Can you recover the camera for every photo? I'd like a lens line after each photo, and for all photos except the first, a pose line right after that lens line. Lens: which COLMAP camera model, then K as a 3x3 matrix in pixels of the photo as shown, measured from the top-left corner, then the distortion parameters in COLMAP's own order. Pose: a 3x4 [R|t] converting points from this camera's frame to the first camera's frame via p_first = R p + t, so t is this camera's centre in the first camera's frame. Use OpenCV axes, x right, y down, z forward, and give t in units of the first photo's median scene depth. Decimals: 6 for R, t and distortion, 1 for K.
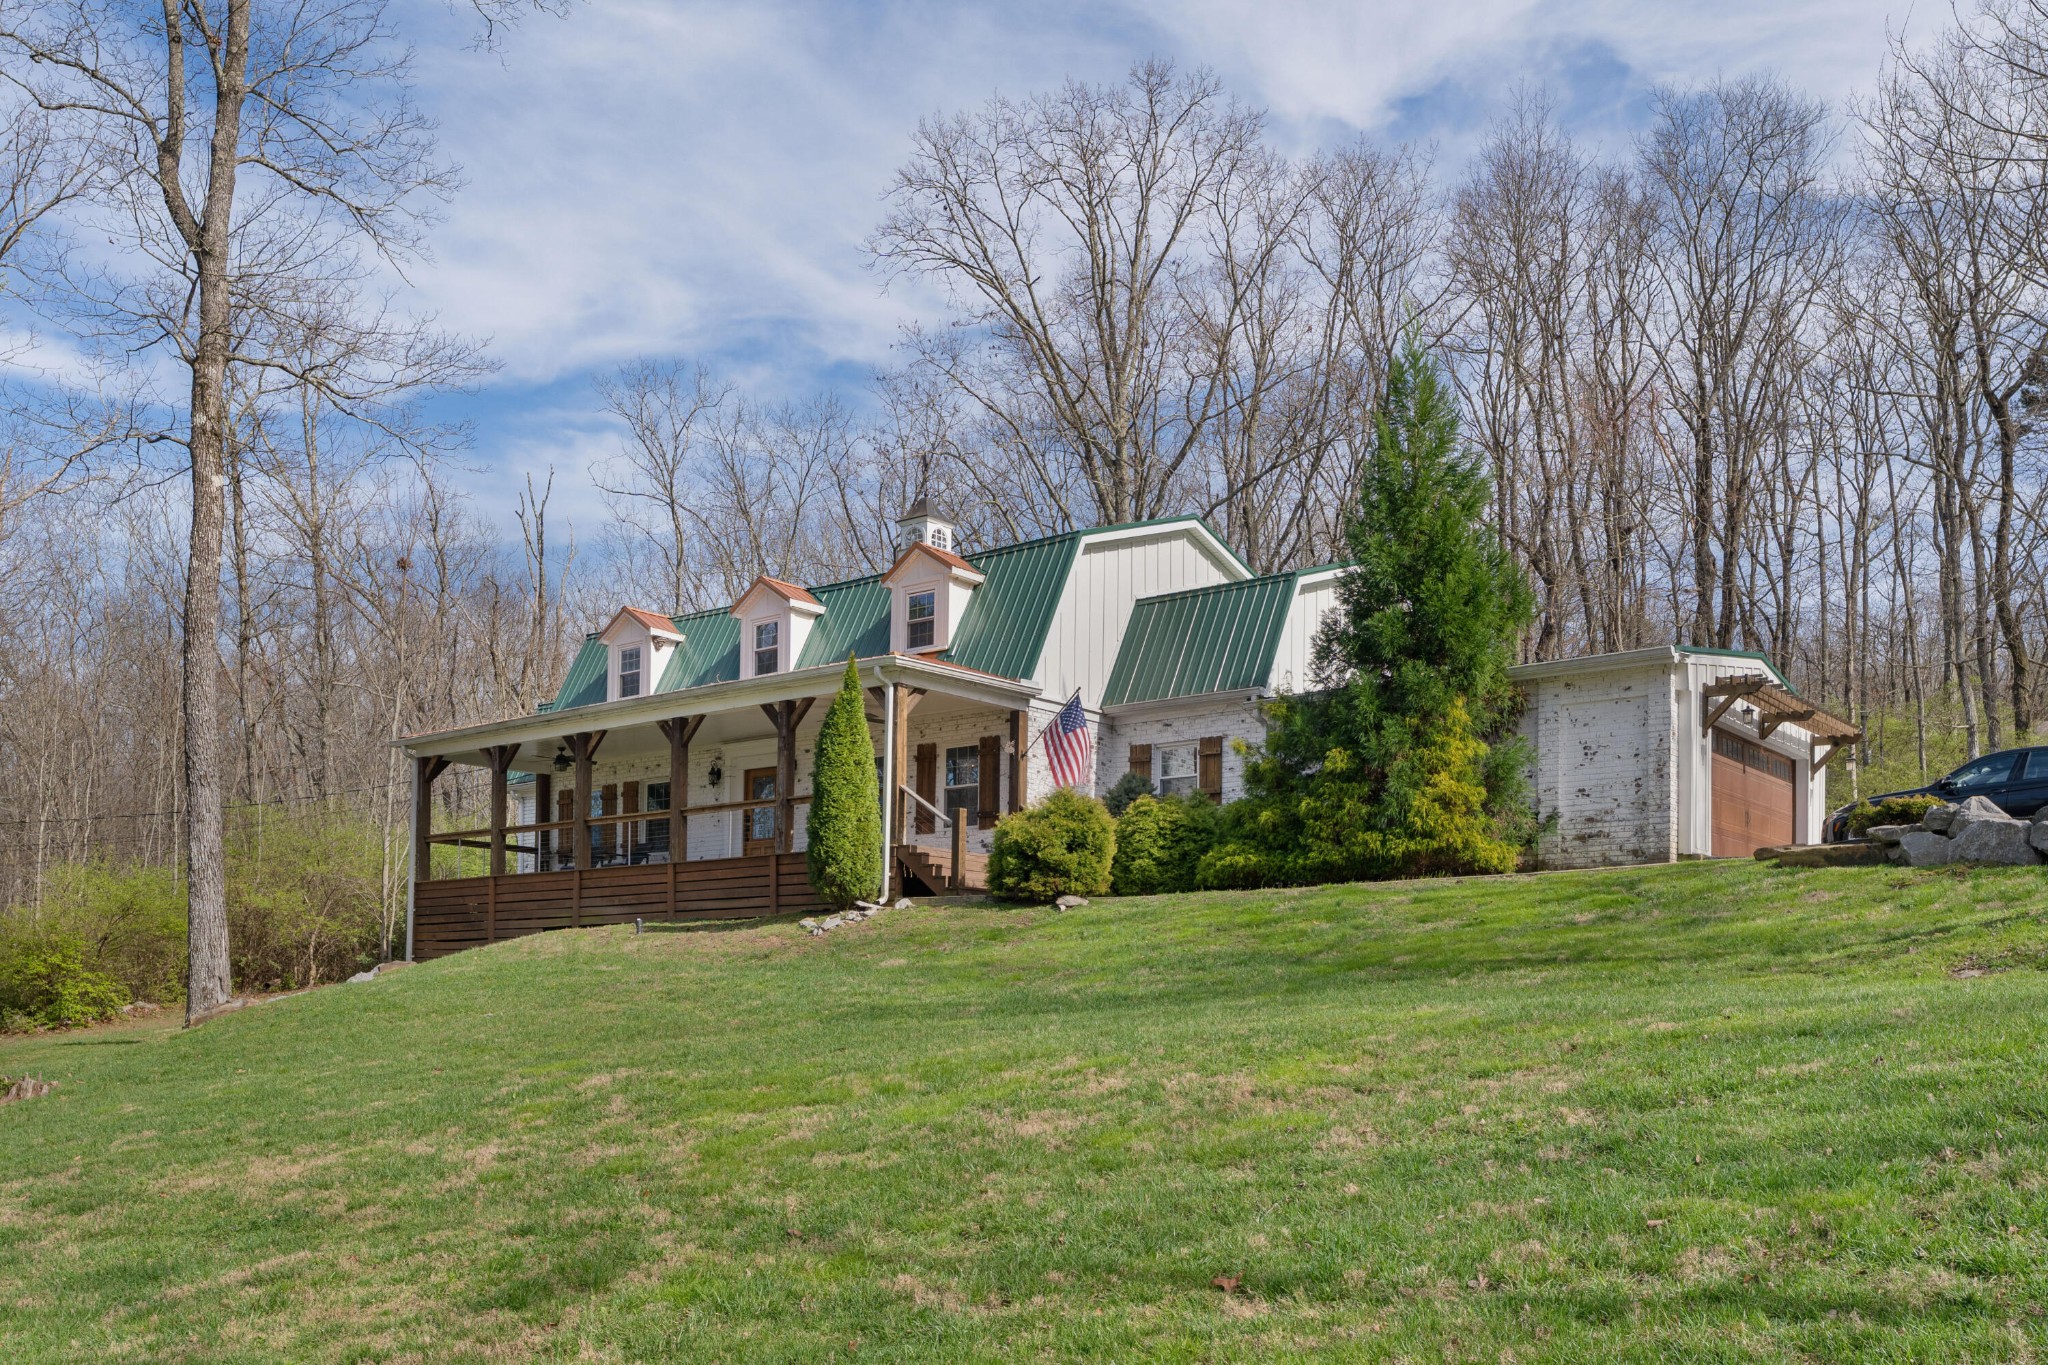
lens RADIAL K [[1588.1, 0, 982.9], [0, 1588.1, 719.2], [0, 0, 1]] dist [-0.004467, -0.000342]
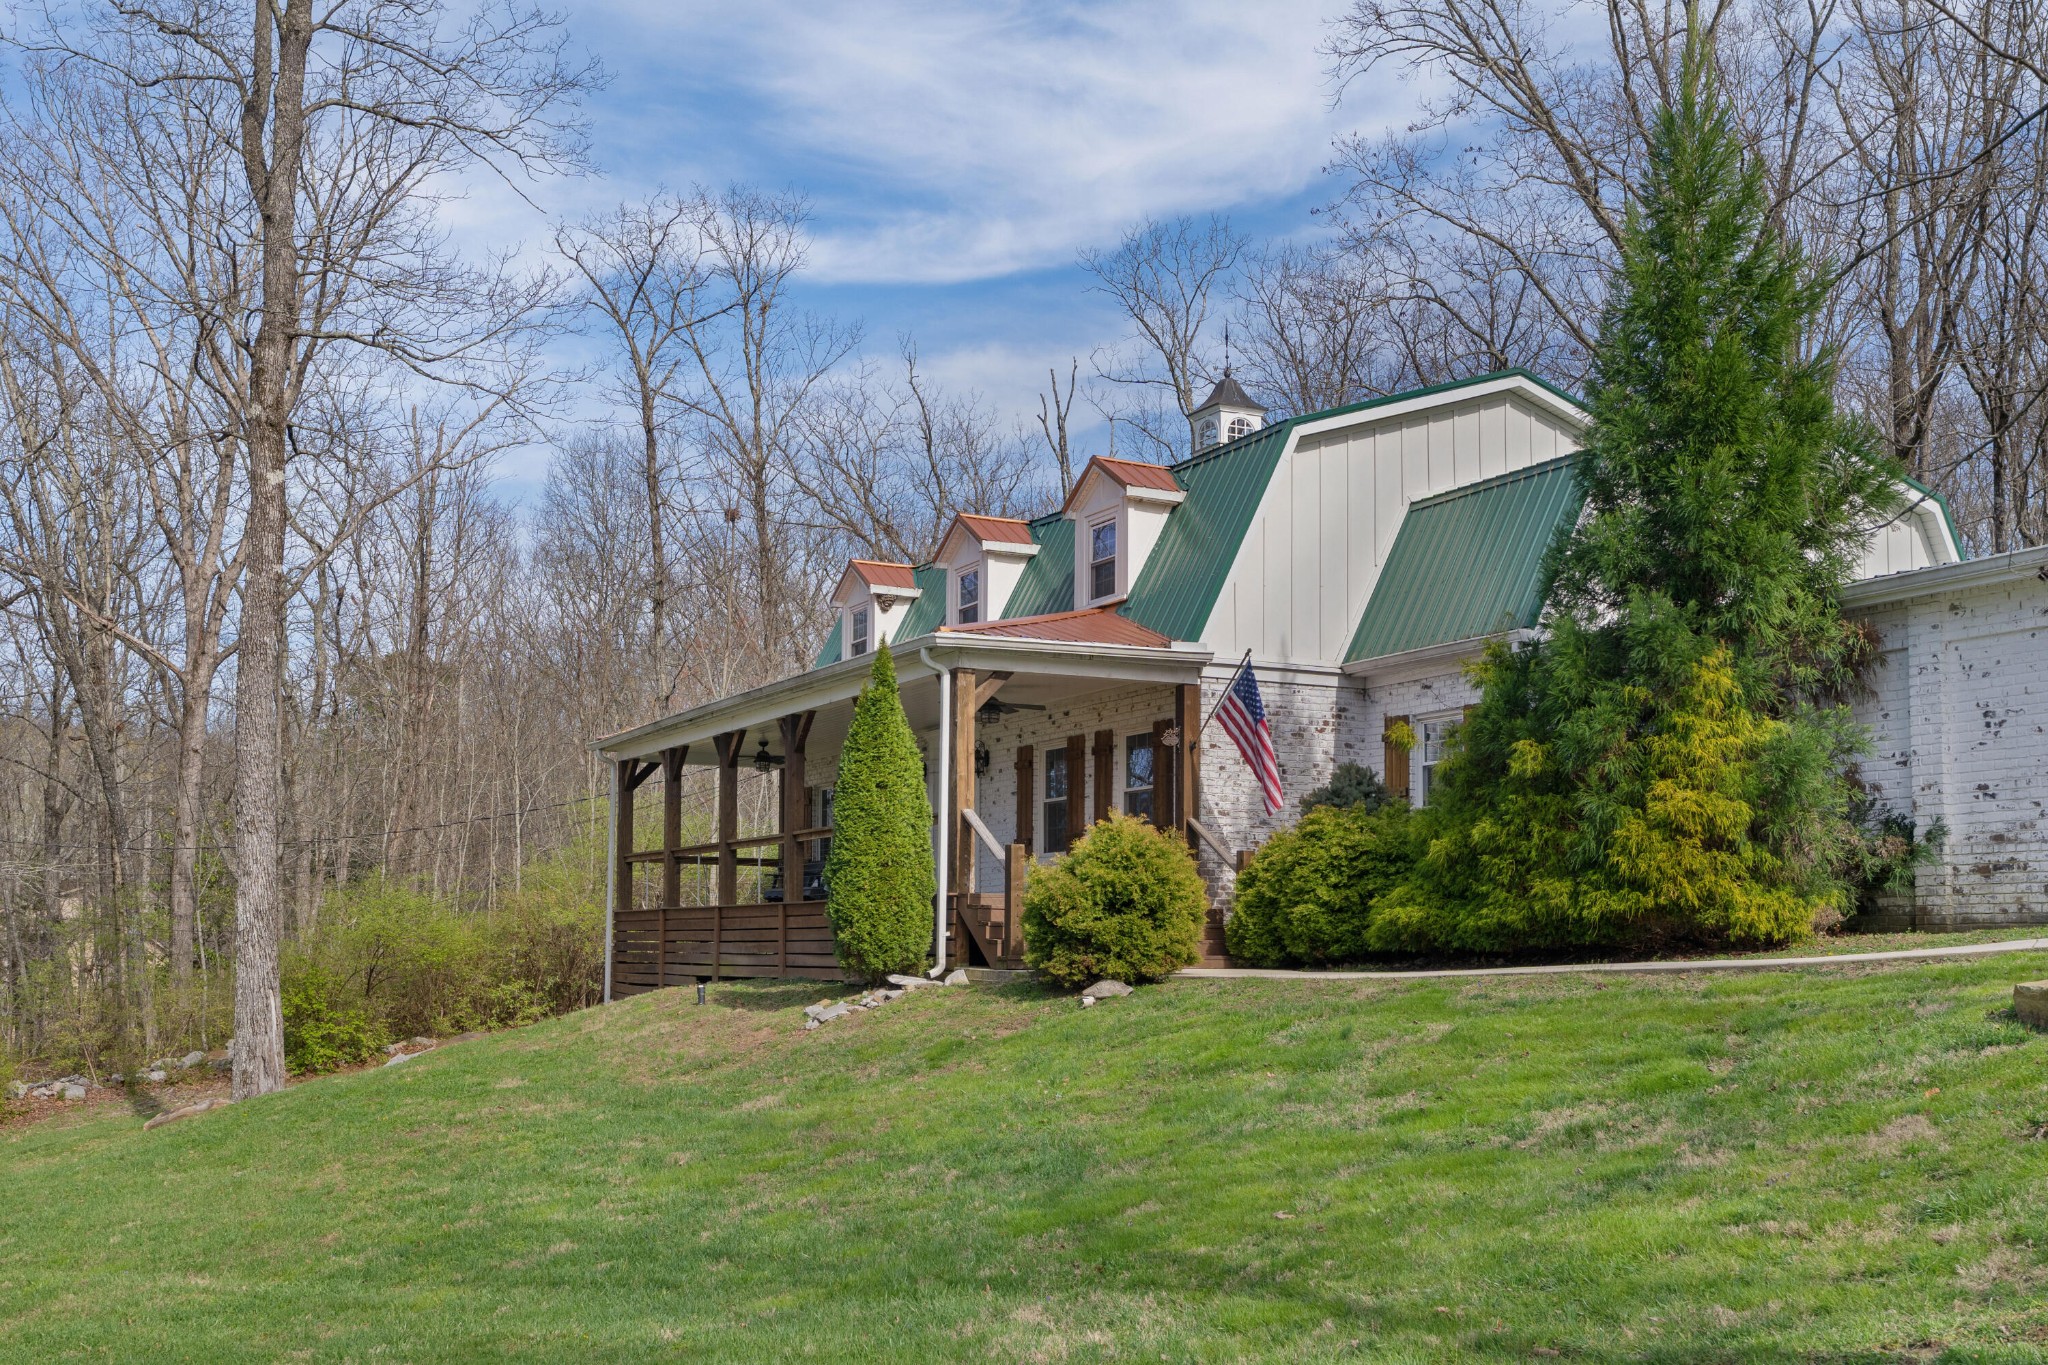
lens RADIAL K [[1850.8, 0, 999.0], [0, 1850.8, 602.8], [0, 0, 1]] dist [0.006603, -0.009229]
pose [[0.926691, -0.075543, -0.368154, 0.280109], [0.072286, 0.997127, -0.022652, -0.032144], [0.368807, -0.005621, 0.929489, 0.214958]]
